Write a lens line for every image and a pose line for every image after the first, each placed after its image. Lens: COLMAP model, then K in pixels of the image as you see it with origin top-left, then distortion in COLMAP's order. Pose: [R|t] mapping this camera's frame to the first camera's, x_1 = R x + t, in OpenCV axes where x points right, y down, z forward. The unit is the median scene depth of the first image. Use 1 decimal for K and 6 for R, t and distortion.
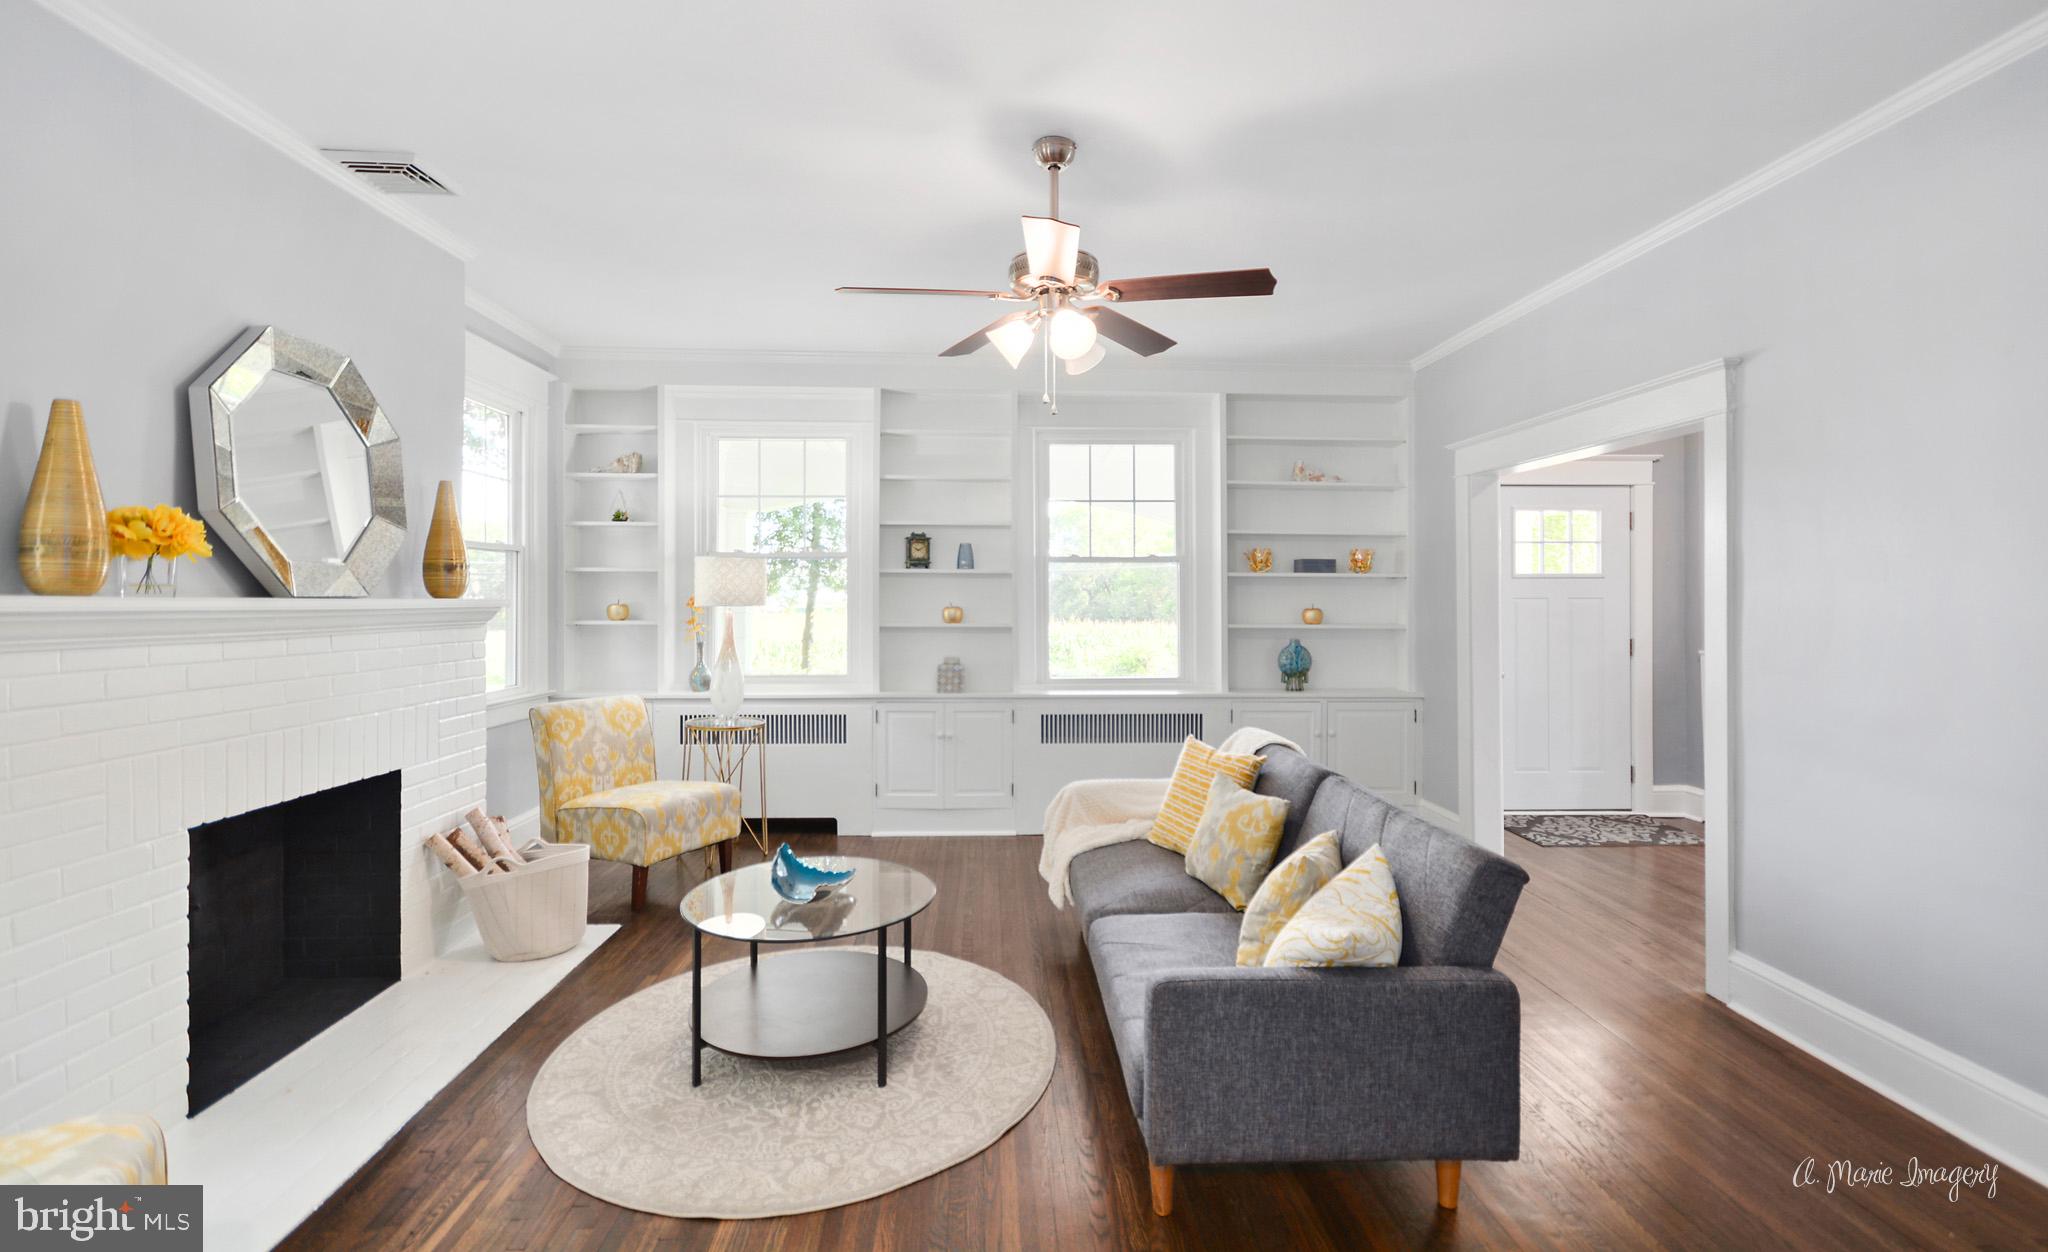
lens RADIAL K [[903.8, 0, 1014.5], [0, 903.8, 592.1], [0, 0, 1]] dist [0.003463, -0.000222]
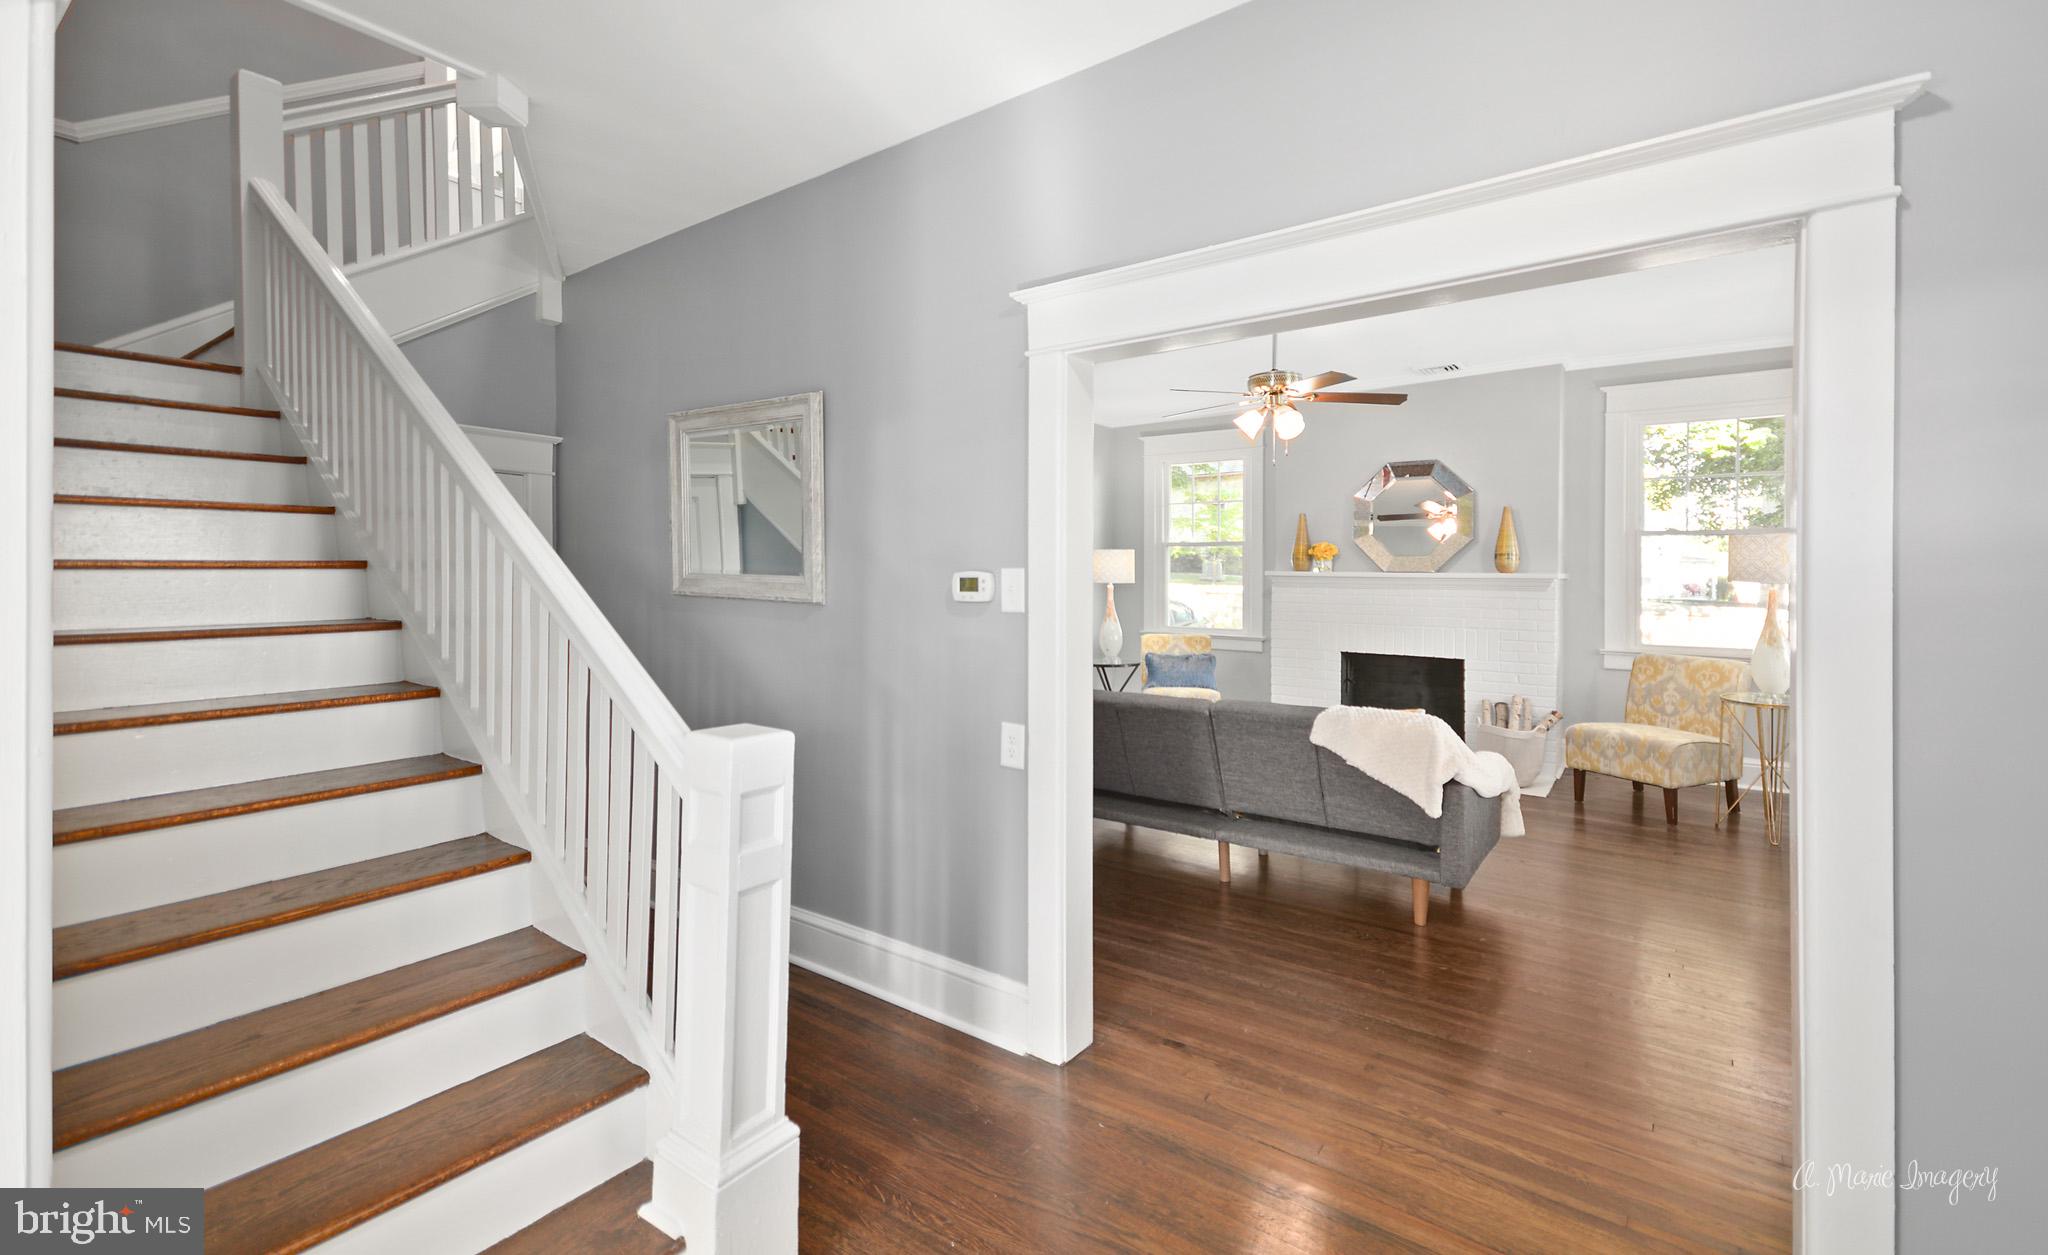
lens RADIAL K [[894.5, 0, 1022.6], [0, 894.5, 576.8], [0, 0, 1]] dist [0.002864, -0.000040]
pose [[-0.626461, 0.007126, -0.779421, 0.928814], [0.003823, 0.999974, 0.006069, 0.000098], [0.779444, 0.000822, -0.626472, 0.947222]]
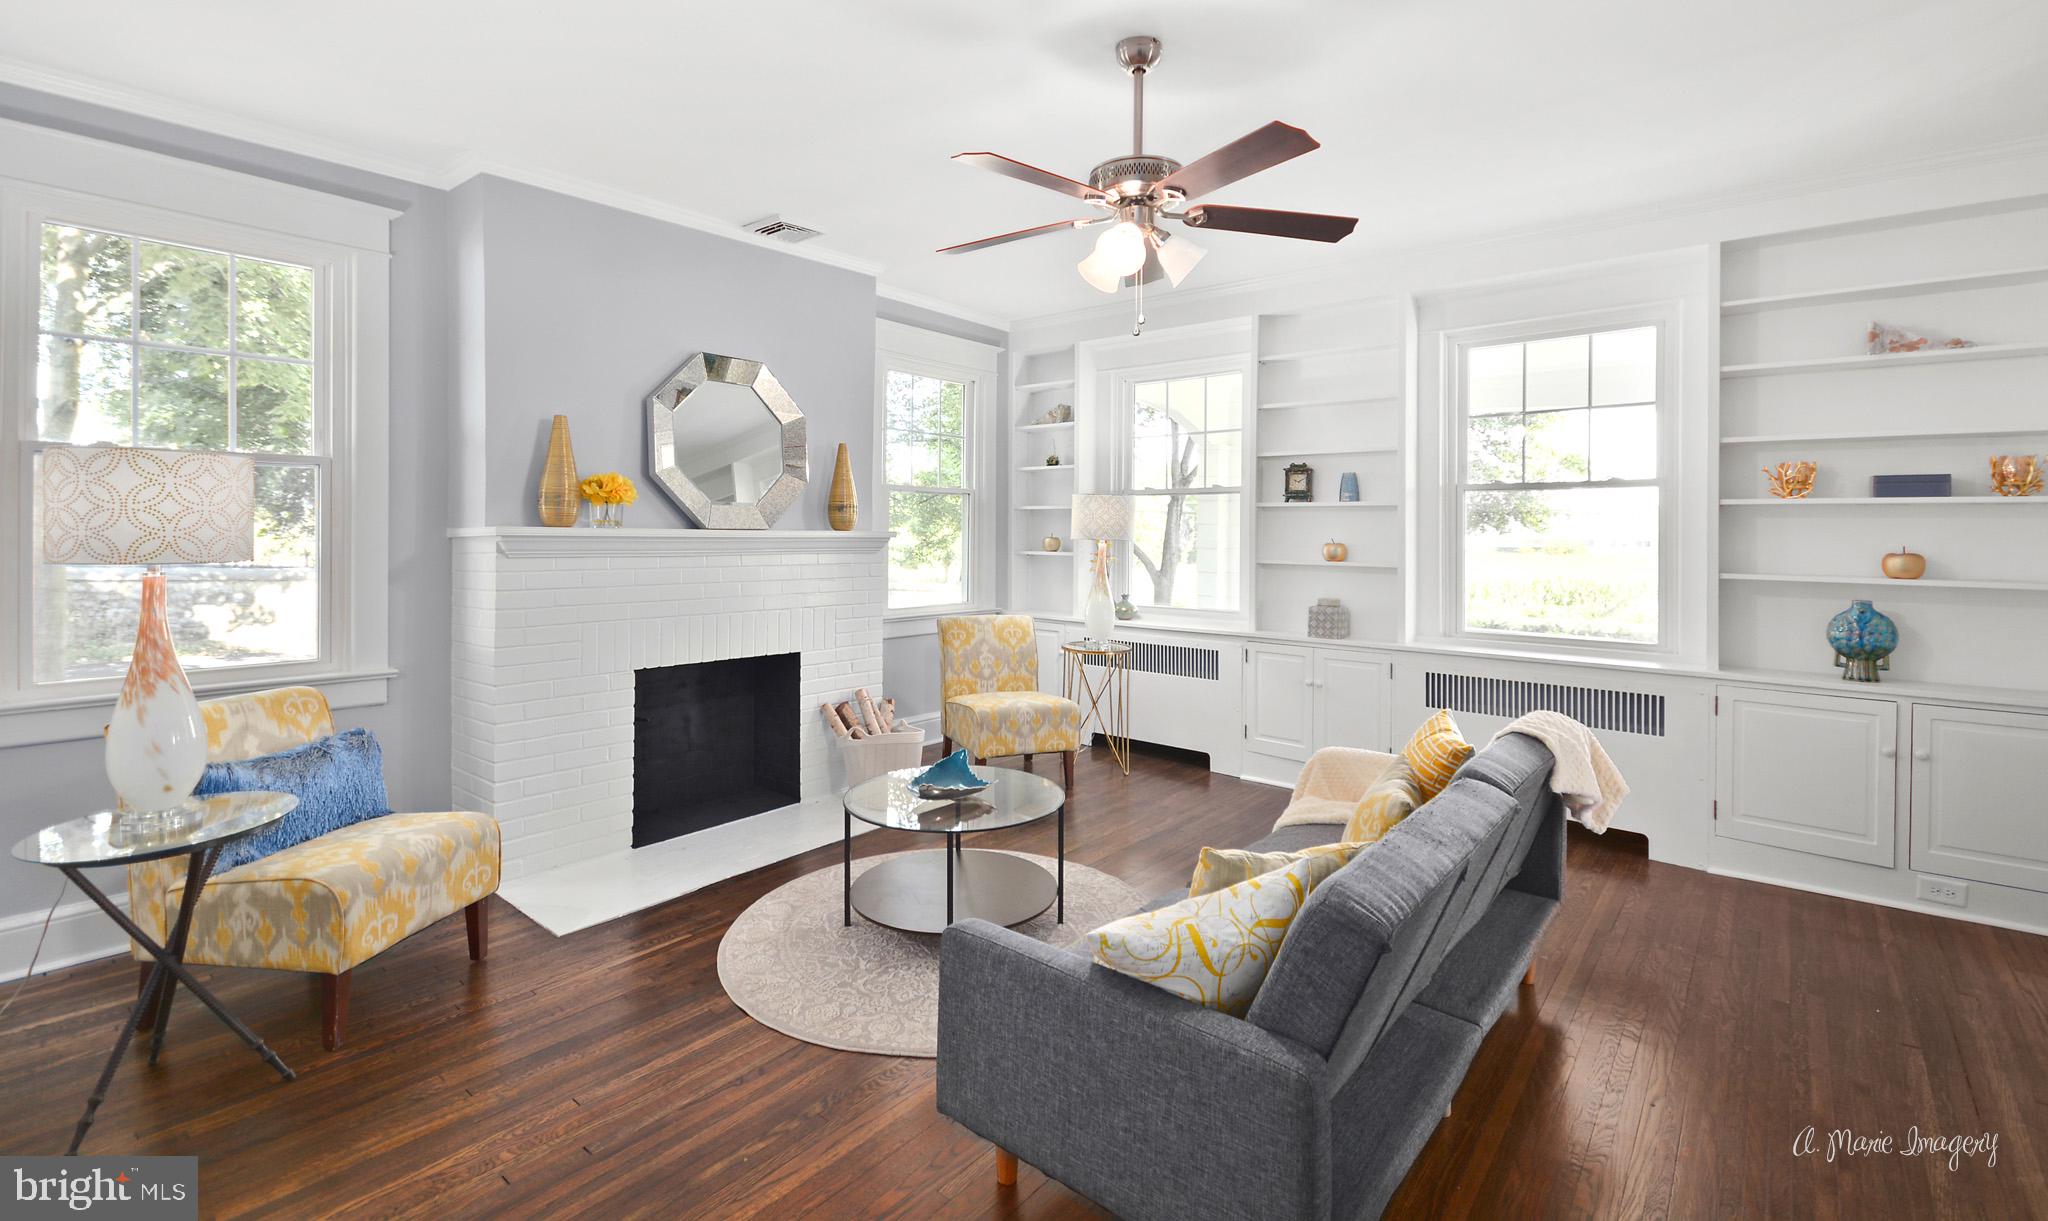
lens RADIAL K [[901.2, 0, 1013.5], [0, 901.2, 533.9], [0, 0, 1]] dist [0.000995, 0.000401]
pose [[0.738273, 0.005442, -0.674480, 0.326902], [-0.001808, 0.999980, 0.006089, 0.002085], [0.674500, -0.003275, 0.738268, 0.127607]]
